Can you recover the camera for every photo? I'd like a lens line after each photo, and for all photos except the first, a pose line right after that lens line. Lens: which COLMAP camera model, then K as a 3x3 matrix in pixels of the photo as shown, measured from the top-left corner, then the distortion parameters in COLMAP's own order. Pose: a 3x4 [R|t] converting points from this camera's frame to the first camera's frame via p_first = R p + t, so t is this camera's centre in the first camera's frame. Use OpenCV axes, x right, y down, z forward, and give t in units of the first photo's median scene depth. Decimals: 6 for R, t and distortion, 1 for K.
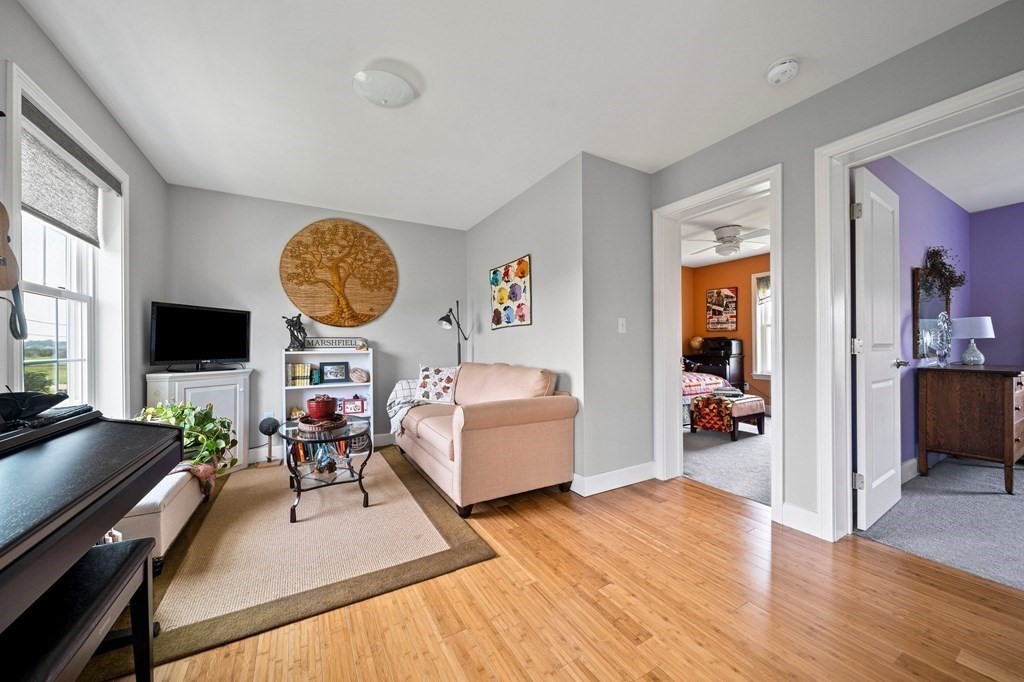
lens RADIAL K [[375.8, 0, 513.3], [0, 375.8, 343.6], [0, 0, 1]] dist [-0.008750, -0.000070]
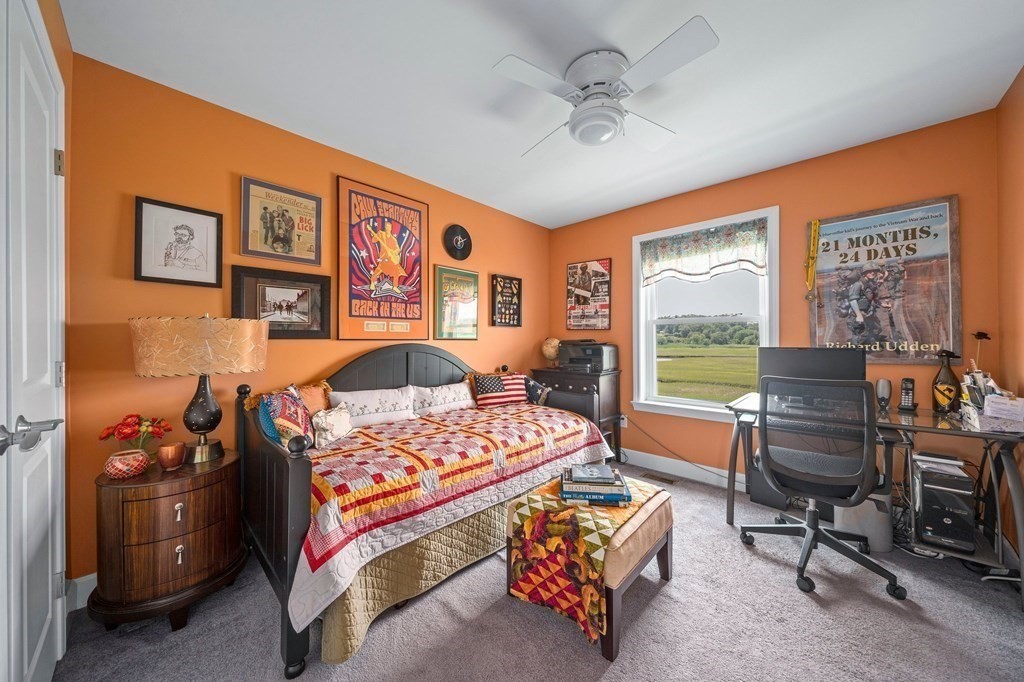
lens RADIAL K [[351.7, 0, 515.7], [0, 351.7, 337.6], [0, 0, 1]] dist [-0.005853, 0.000070]
pose [[0.958210, 0.008267, 0.285947, 0.294944], [-0.007000, 0.999961, -0.005452, -0.017865], [-0.285981, 0.003222, 0.958230, 0.511028]]
